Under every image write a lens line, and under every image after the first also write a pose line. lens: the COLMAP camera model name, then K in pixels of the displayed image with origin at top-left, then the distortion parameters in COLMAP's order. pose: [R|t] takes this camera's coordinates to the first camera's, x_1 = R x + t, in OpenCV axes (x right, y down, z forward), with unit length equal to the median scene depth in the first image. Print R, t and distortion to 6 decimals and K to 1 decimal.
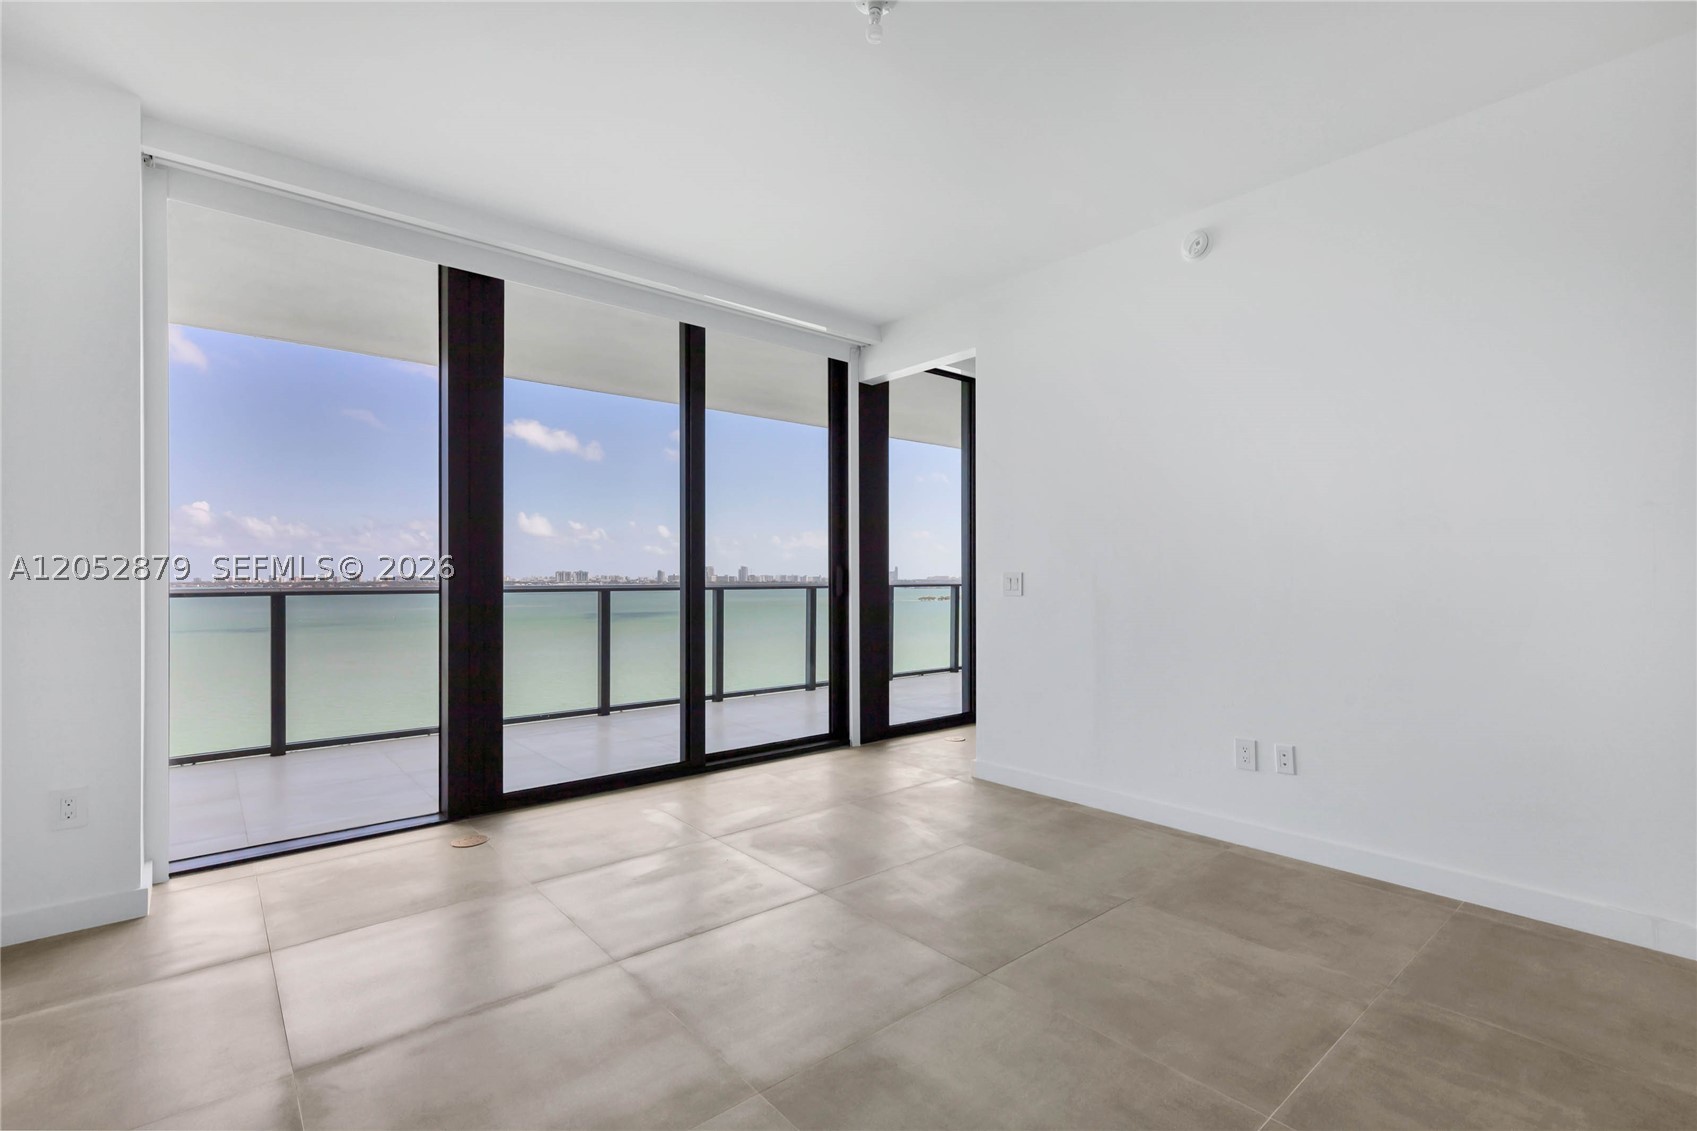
lens RADIAL K [[784.2, 0, 848.3], [0, 784.2, 576.5], [0, 0, 1]] dist [0.004968, -0.000741]
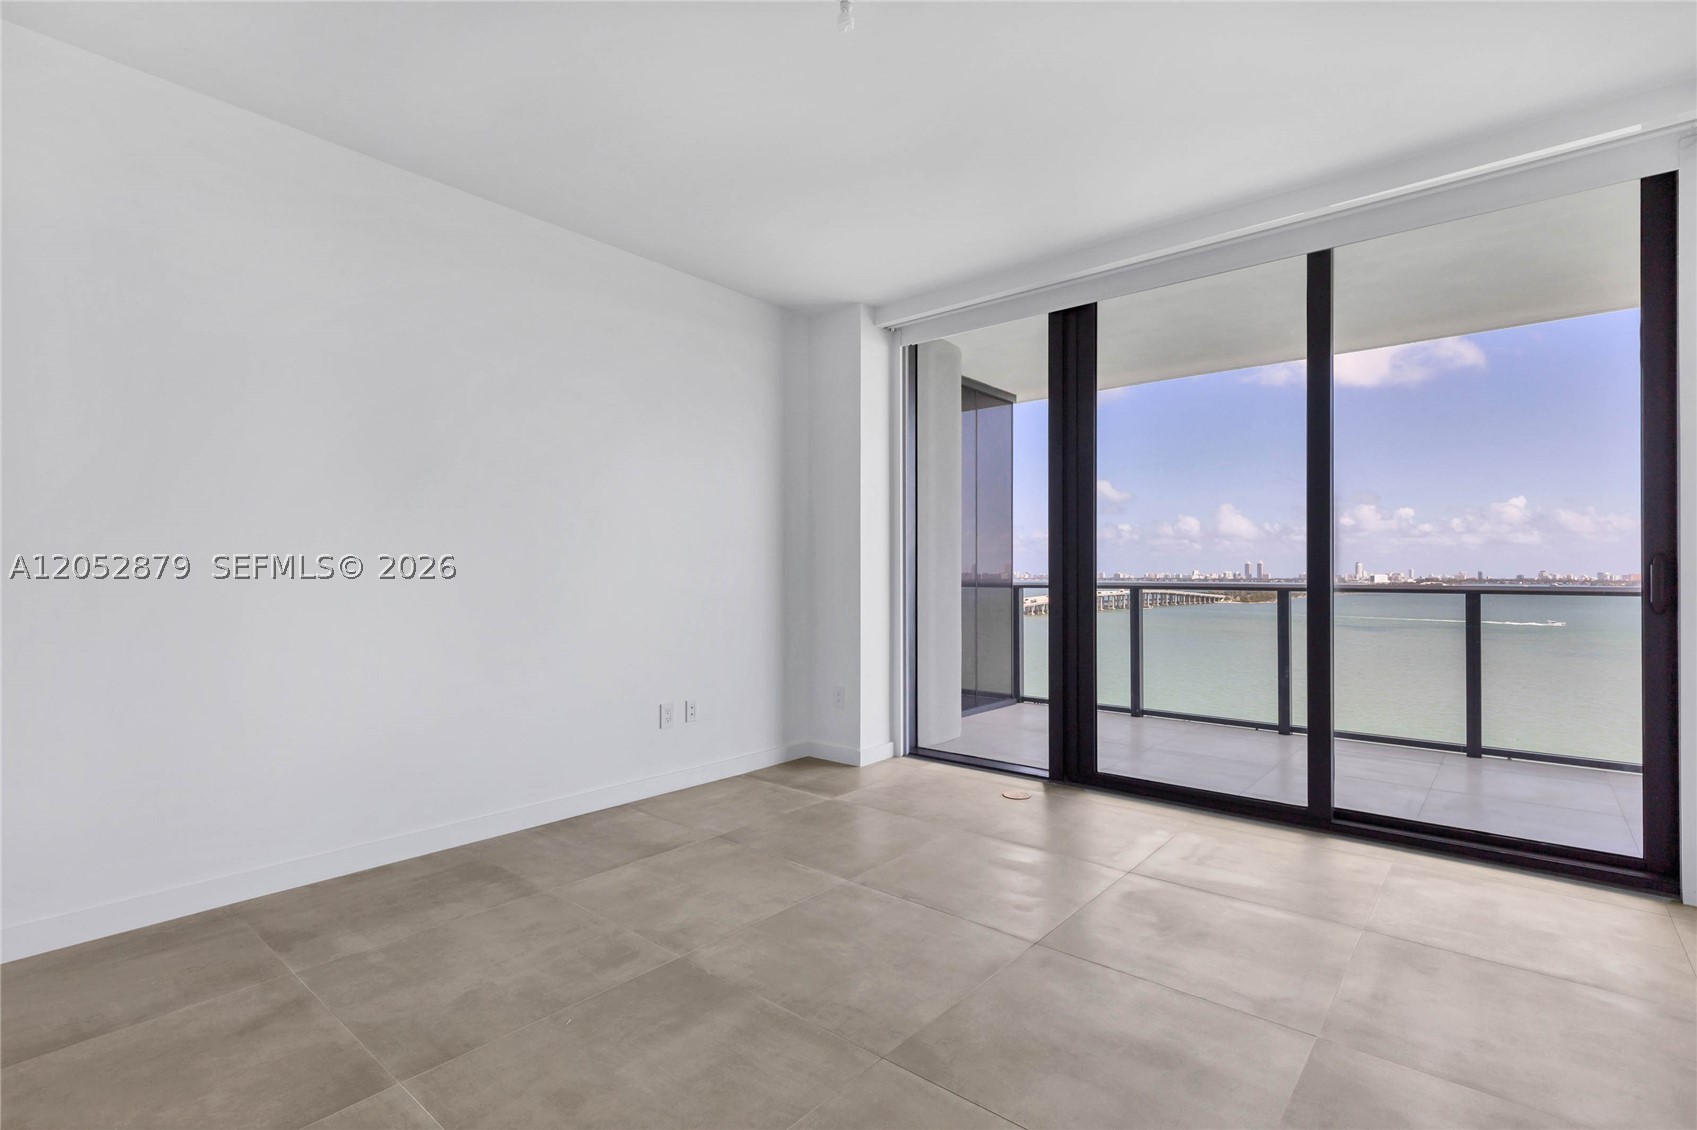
lens RADIAL K [[784.2, 0, 861.4], [0, 784.2, 560.6], [0, 0, 1]] dist [0.004968, -0.000741]
pose [[0.156179, -0.014157, -0.987627, 0.588250], [-0.002041, 0.999891, -0.014656, -0.000802], [0.987727, 0.004305, 0.156133, 0.509941]]
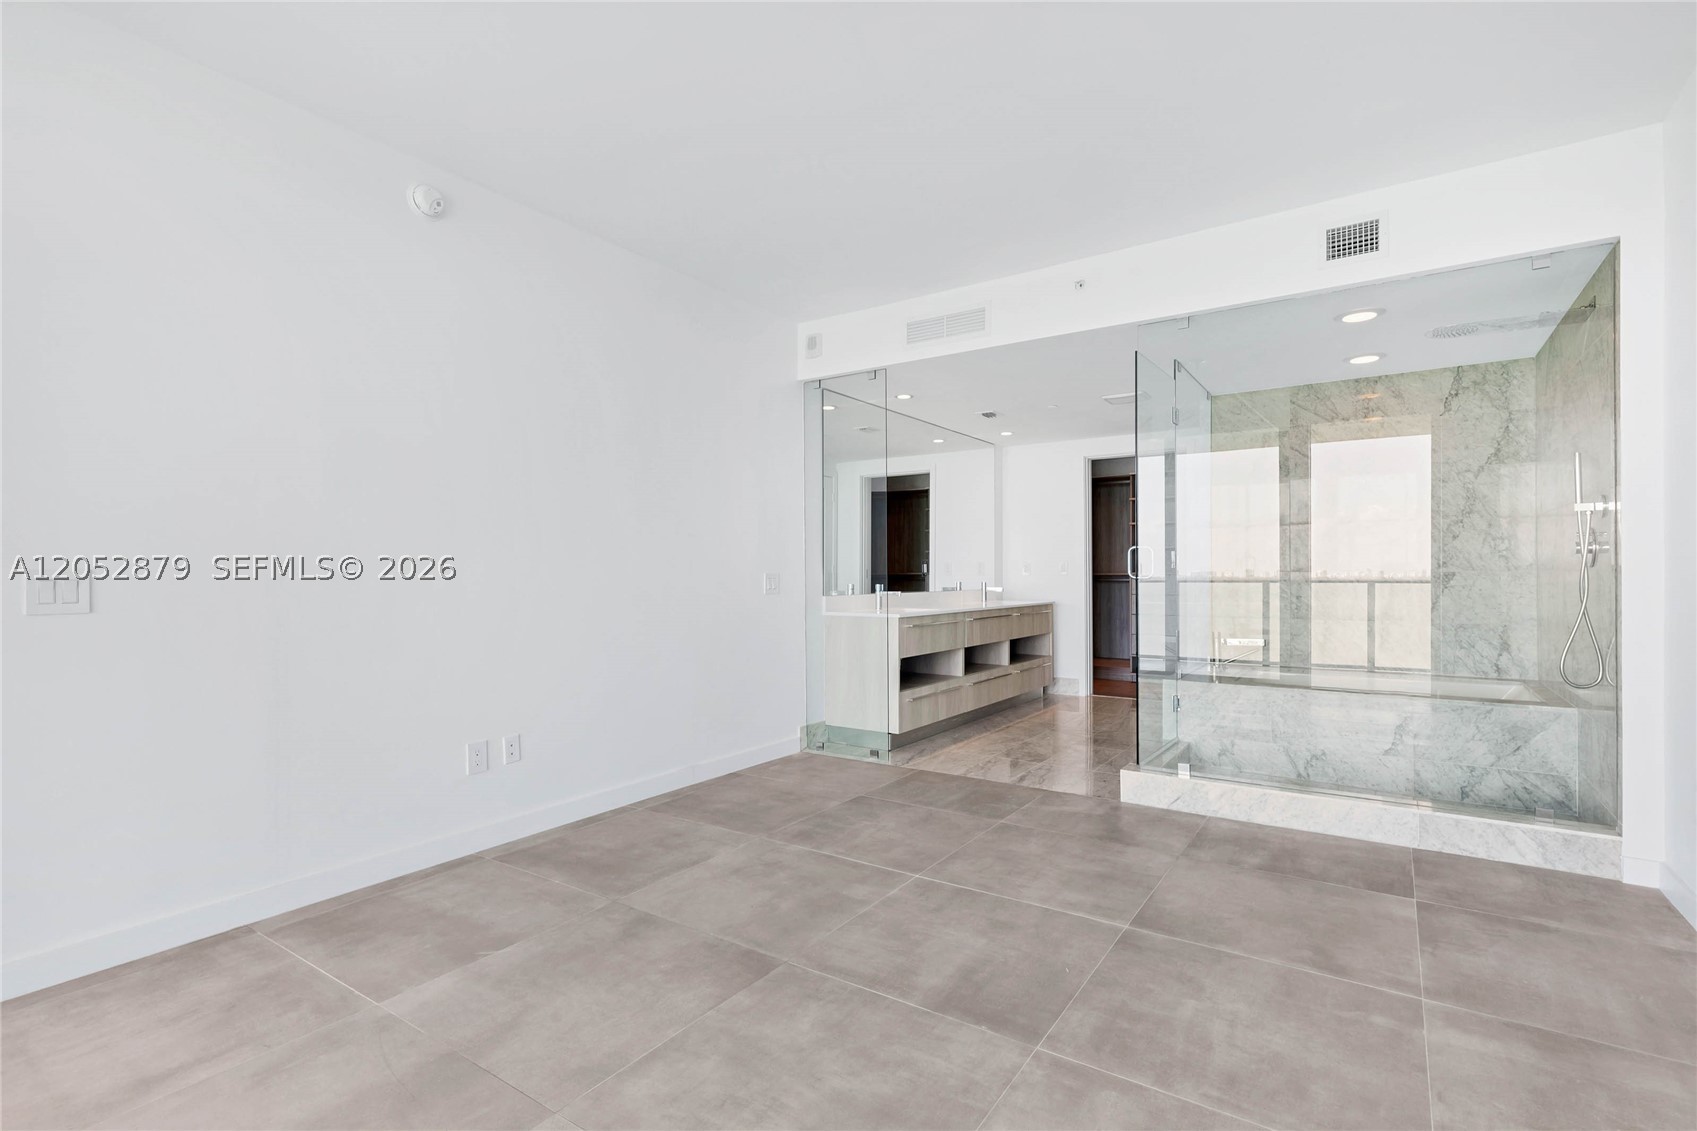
lens RADIAL K [[784.2, 0, 886.6], [0, 784.2, 572.5], [0, 0, 1]] dist [0.004968, -0.000741]
pose [[-0.293759, 0.001546, 0.955878, -0.508119], [0.008696, 0.999962, 0.001055, -0.000288], [-0.955840, 0.008622, -0.293761, 0.703814]]
